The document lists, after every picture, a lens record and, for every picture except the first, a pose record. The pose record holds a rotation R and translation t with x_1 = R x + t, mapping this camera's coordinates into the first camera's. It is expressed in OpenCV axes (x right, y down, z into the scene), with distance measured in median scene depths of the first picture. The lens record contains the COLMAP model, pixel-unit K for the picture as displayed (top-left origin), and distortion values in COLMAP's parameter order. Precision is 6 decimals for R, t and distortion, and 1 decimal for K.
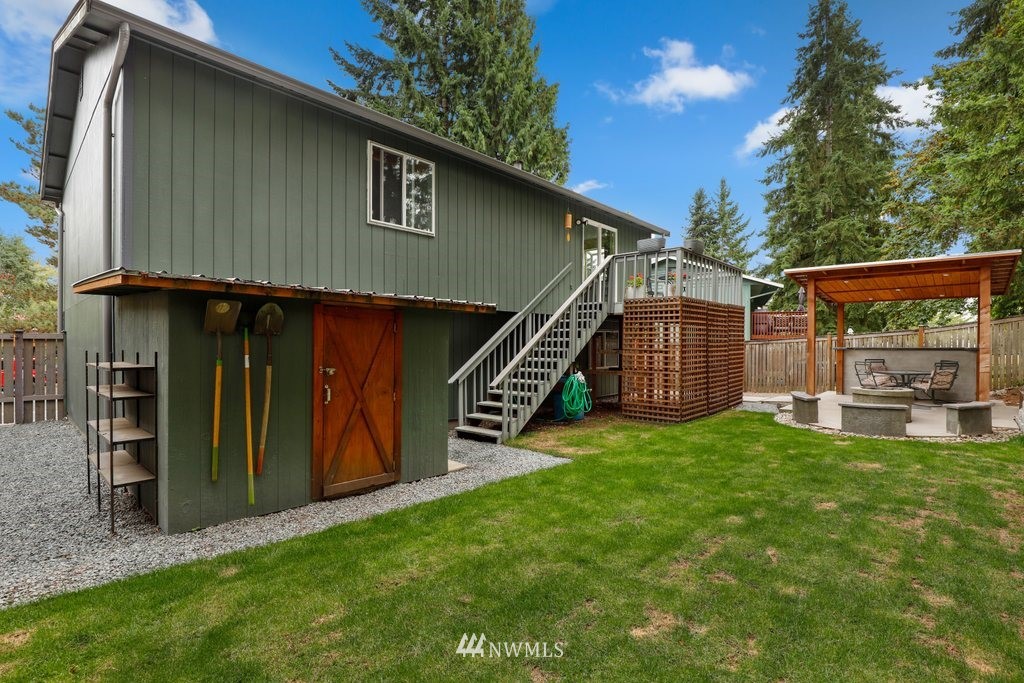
lens RADIAL K [[468.8, 0, 534.8], [0, 468.8, 347.9], [0, 0, 1]] dist [-0.023618, 0.000180]
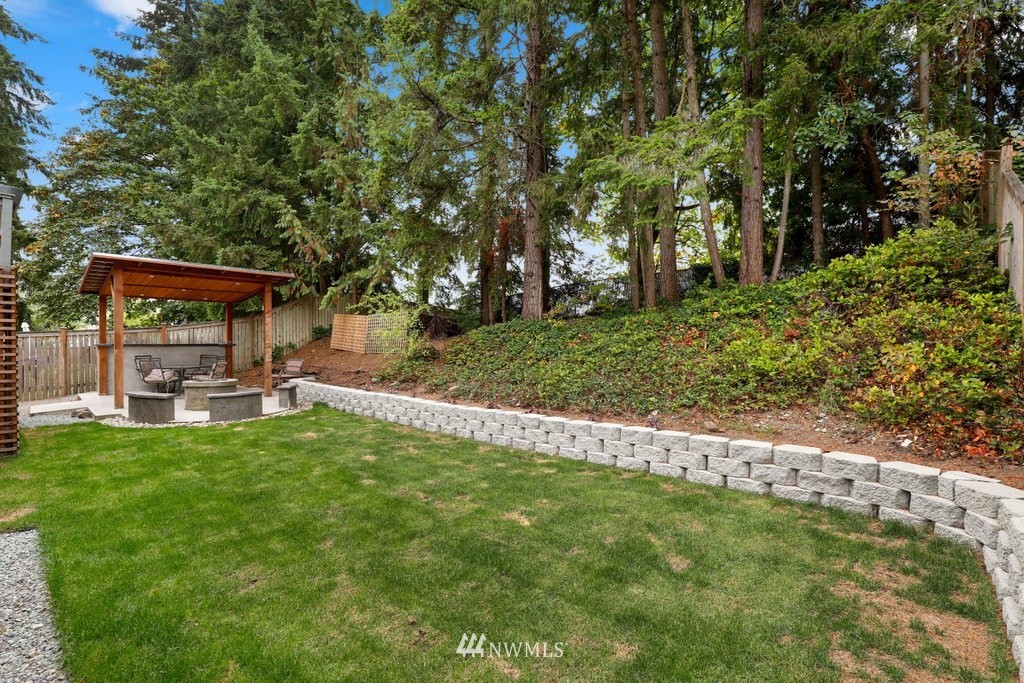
lens RADIAL K [[462.9, 0, 510.2], [0, 462.9, 352.1], [0, 0, 1]] dist [-0.032637, 0.010410]
pose [[0.015967, -0.015104, 0.999758, -0.727203], [0.000991, 0.999886, 0.015090, 0.008838], [-0.999872, 0.000749, 0.015980, 0.568761]]
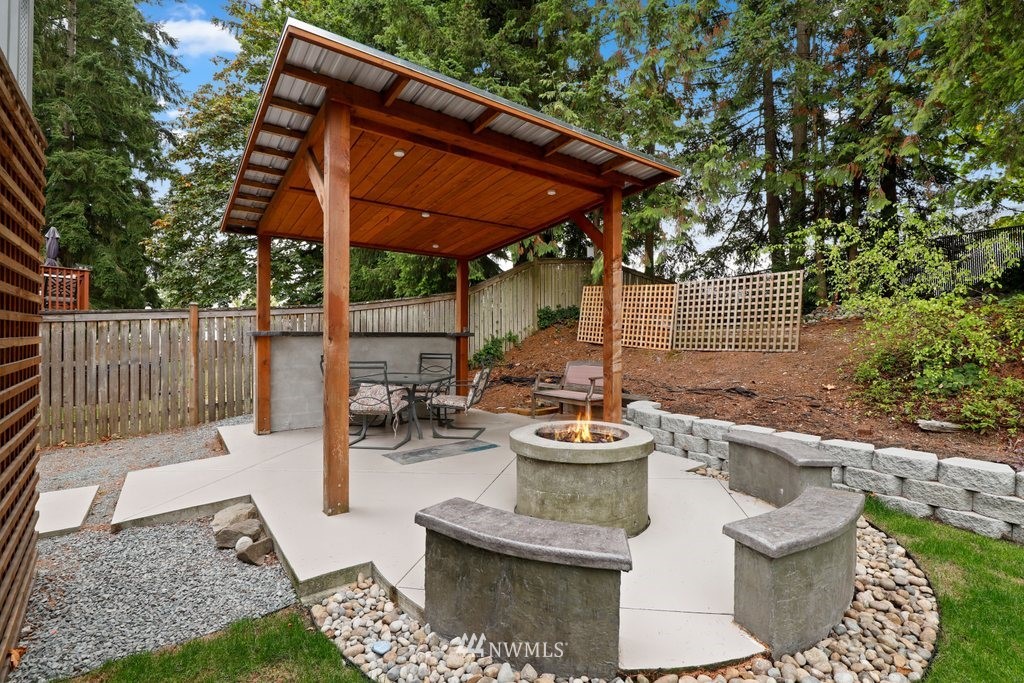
lens RADIAL K [[471.2, 0, 522.1], [0, 471.2, 343.1], [0, 0, 1]] dist [-0.015966, 0.001045]
pose [[0.179119, -0.006105, 0.983808, 0.783619], [-0.000577, 0.999980, 0.006311, 0.026415], [-0.983827, -0.001698, 0.179112, 2.116644]]
